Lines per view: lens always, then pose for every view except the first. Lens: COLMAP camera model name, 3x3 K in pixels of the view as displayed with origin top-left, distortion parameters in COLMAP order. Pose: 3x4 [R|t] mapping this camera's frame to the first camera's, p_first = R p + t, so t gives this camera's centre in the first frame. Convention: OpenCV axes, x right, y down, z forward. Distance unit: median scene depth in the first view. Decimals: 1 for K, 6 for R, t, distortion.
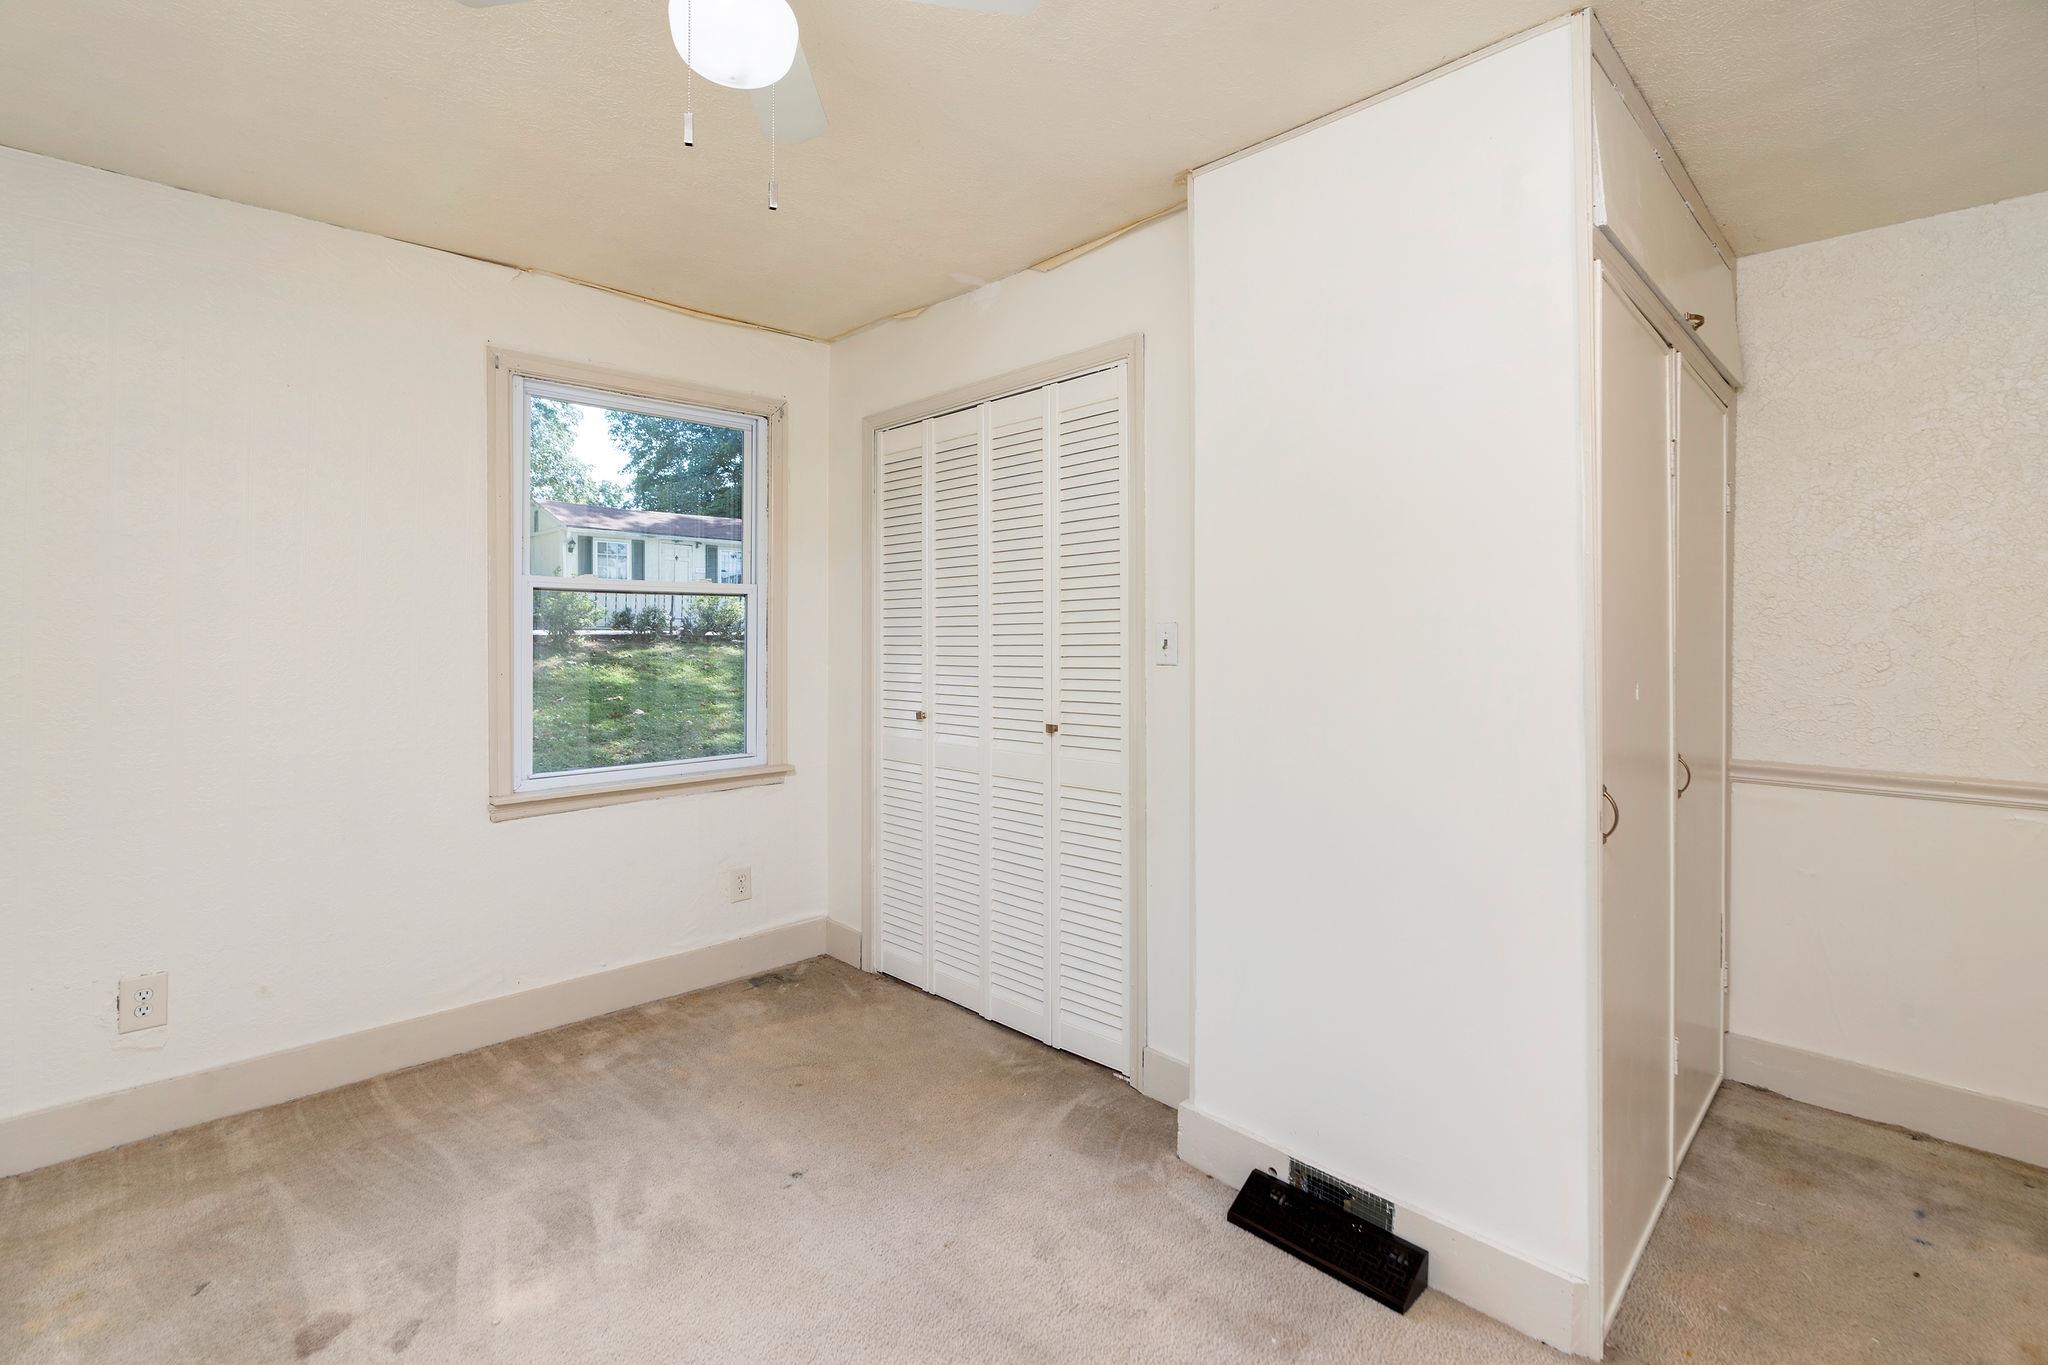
lens RADIAL K [[933.5, 0, 1035.2], [0, 933.5, 634.3], [0, 0, 1]] dist [-0.001906, 0.000319]
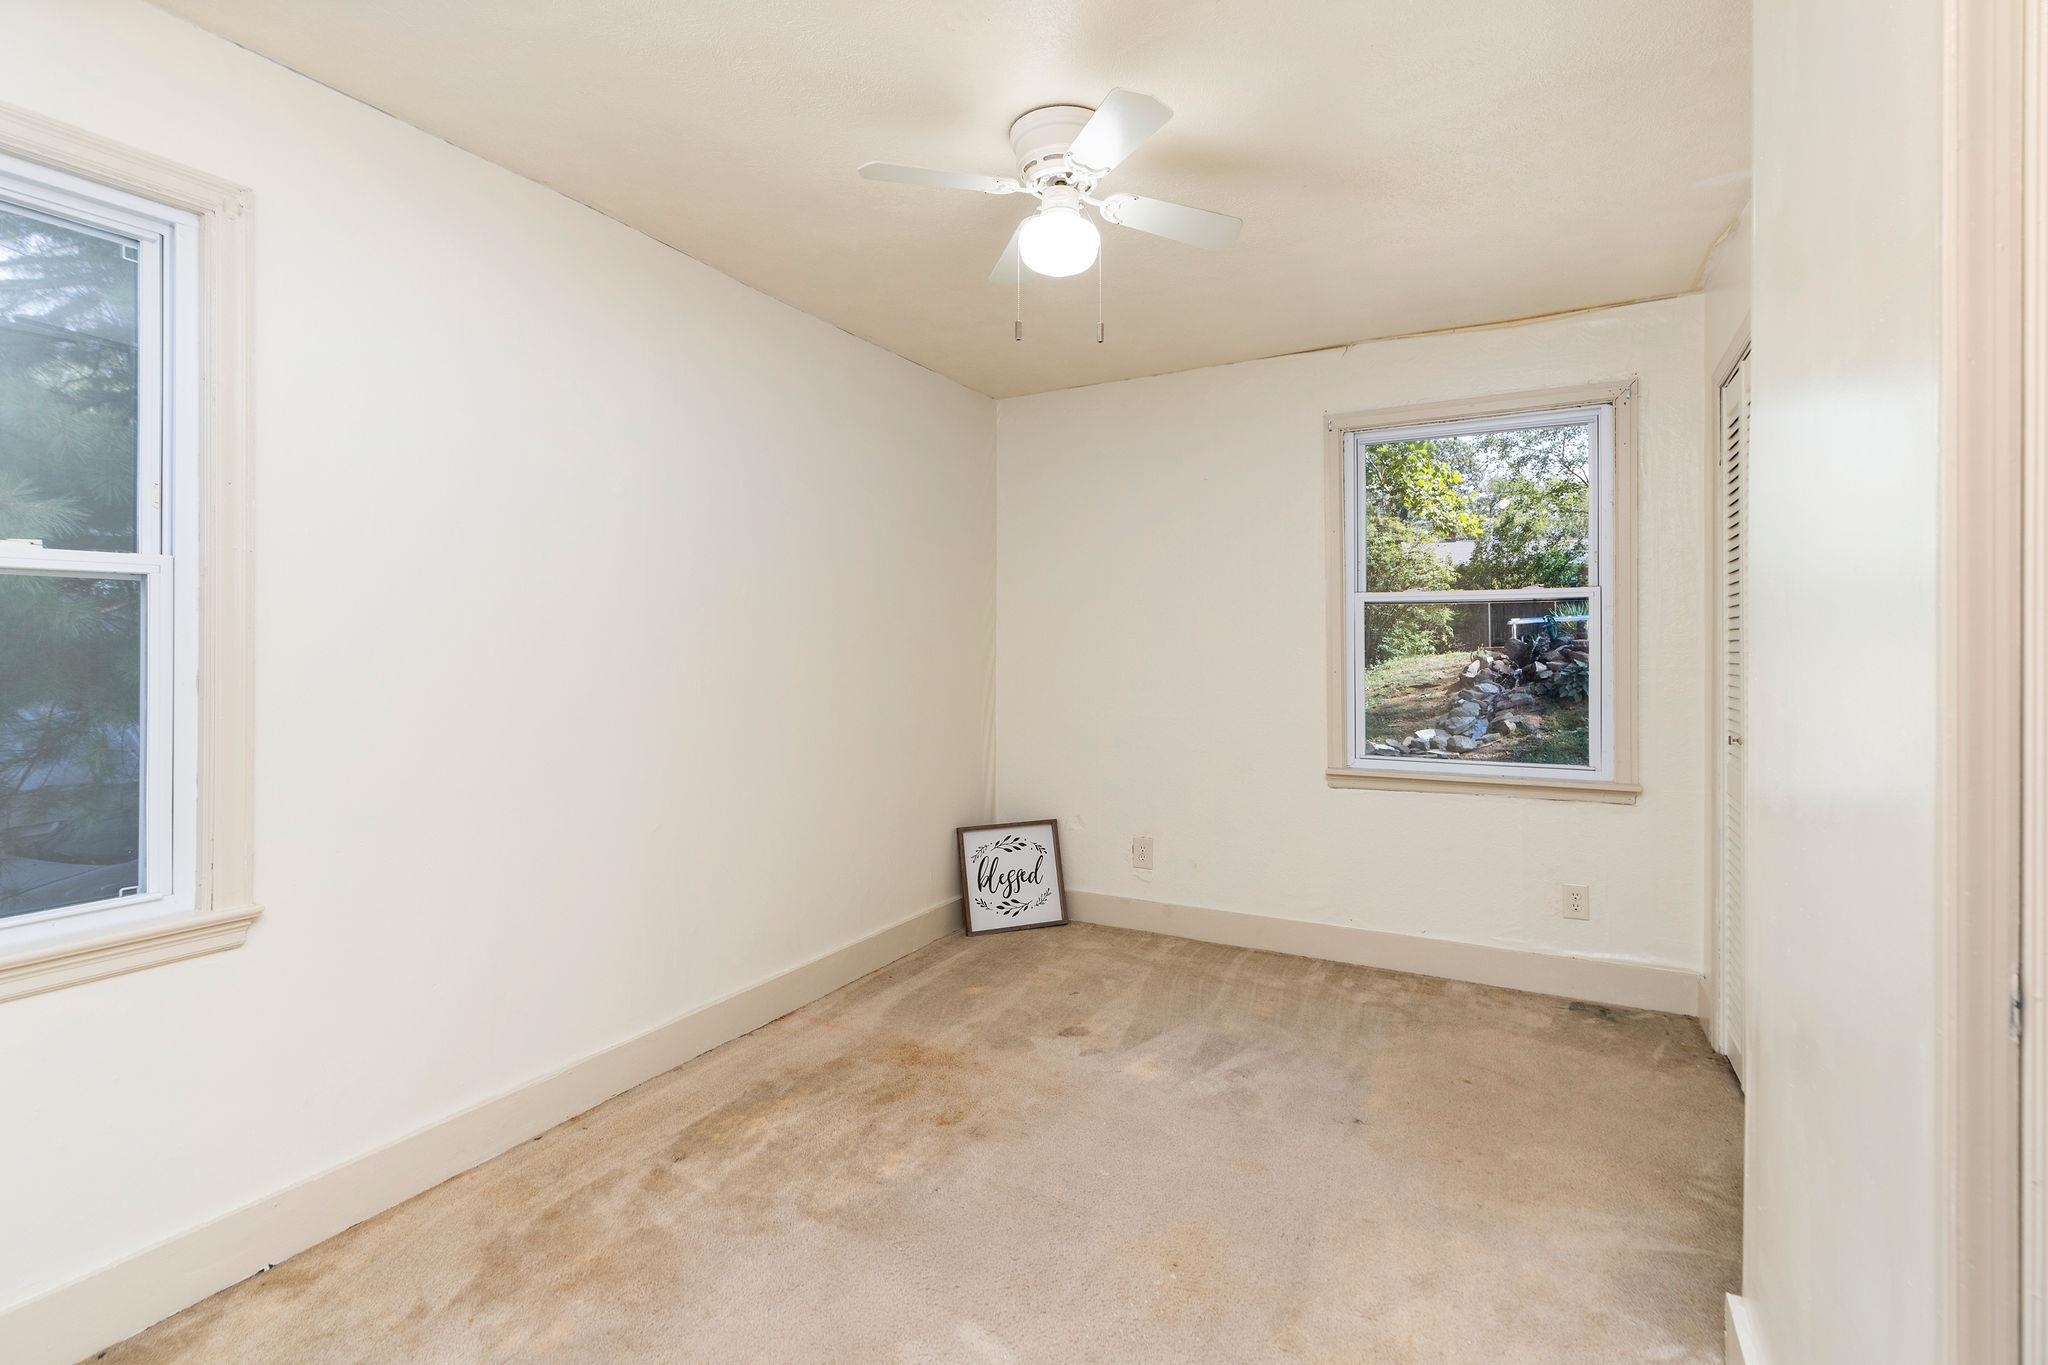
lens RADIAL K [[933.5, 0, 1028.0], [0, 933.5, 664.2], [0, 0, 1]] dist [-0.001906, 0.000319]
pose [[0.306360, 0.015870, -0.951783, 0.507402], [-0.001331, 0.999867, 0.016244, 0.012569], [0.951915, -0.003710, 0.306341, 0.214871]]
